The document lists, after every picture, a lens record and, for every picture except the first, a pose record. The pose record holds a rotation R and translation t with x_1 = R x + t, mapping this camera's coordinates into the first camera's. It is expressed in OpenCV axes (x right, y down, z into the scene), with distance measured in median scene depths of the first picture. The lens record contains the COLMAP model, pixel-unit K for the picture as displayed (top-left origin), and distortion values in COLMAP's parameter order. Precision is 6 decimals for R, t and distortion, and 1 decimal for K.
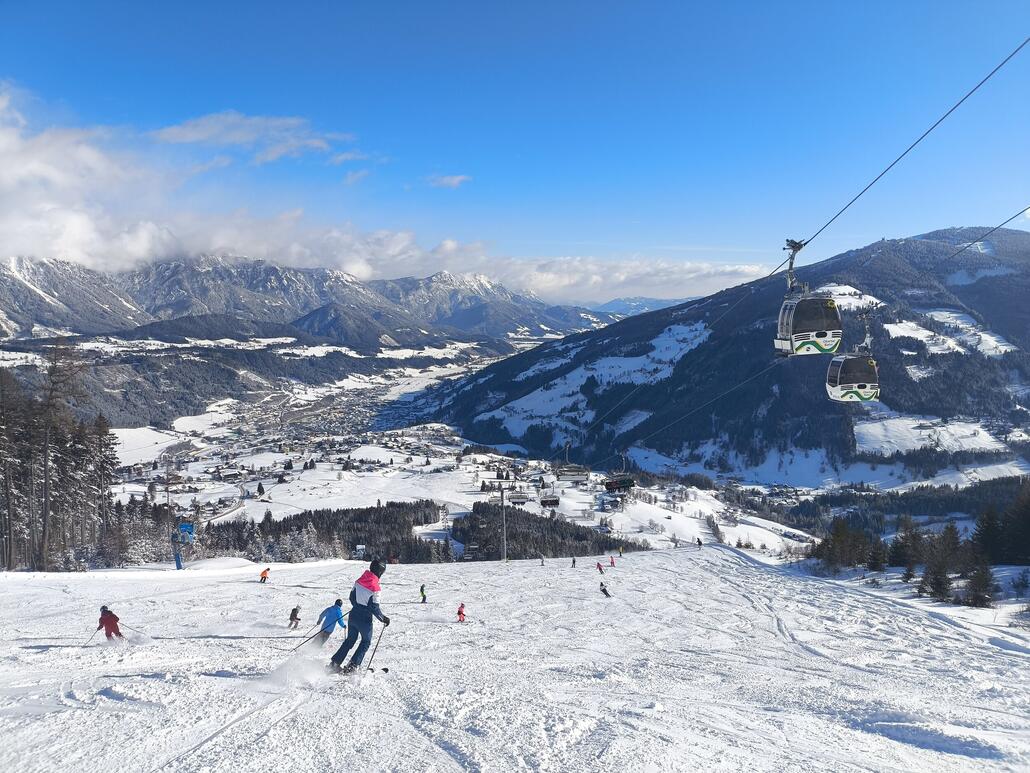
lens RADIAL K [[754.6, 0, 514.8], [0, 754.6, 381.6], [0, 0, 1]] dist [-0.008453, 0.000199]
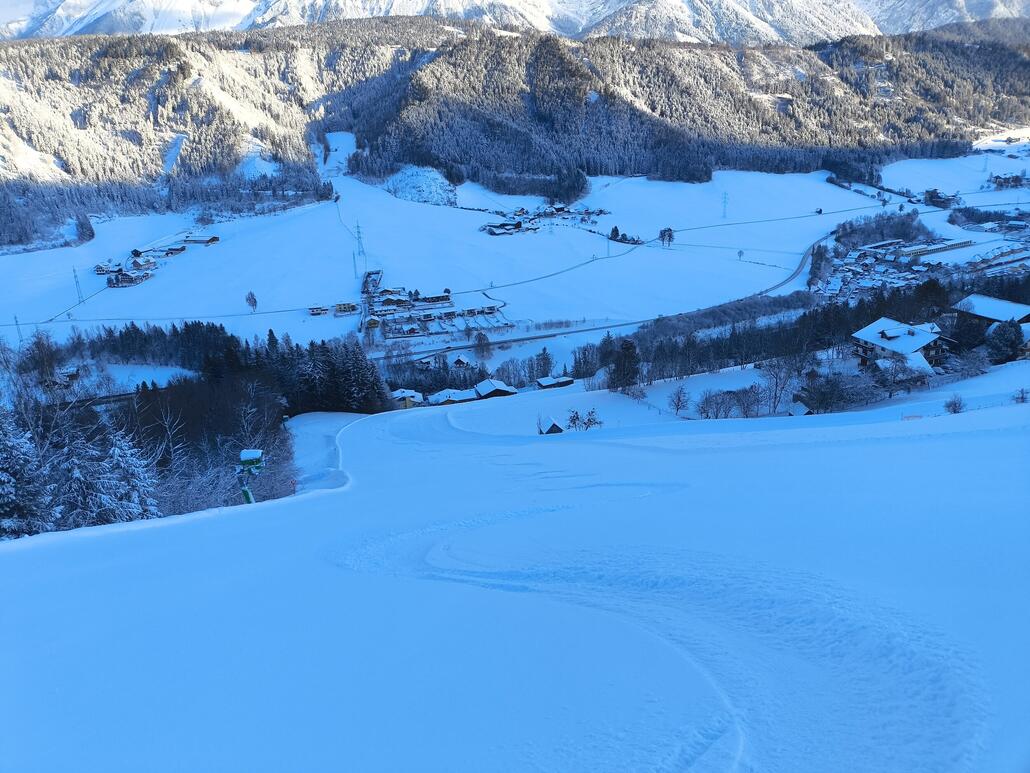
lens RADIAL K [[754.6, 0, 515.1], [0, 754.6, 383.3], [0, 0, 1]] dist [-0.008453, 0.000199]
pose [[0.622674, 0.231655, -0.747404, -0.246492], [-0.021431, 0.959862, 0.279651, 0.055193], [0.782188, -0.158114, 0.602646, 0.581193]]
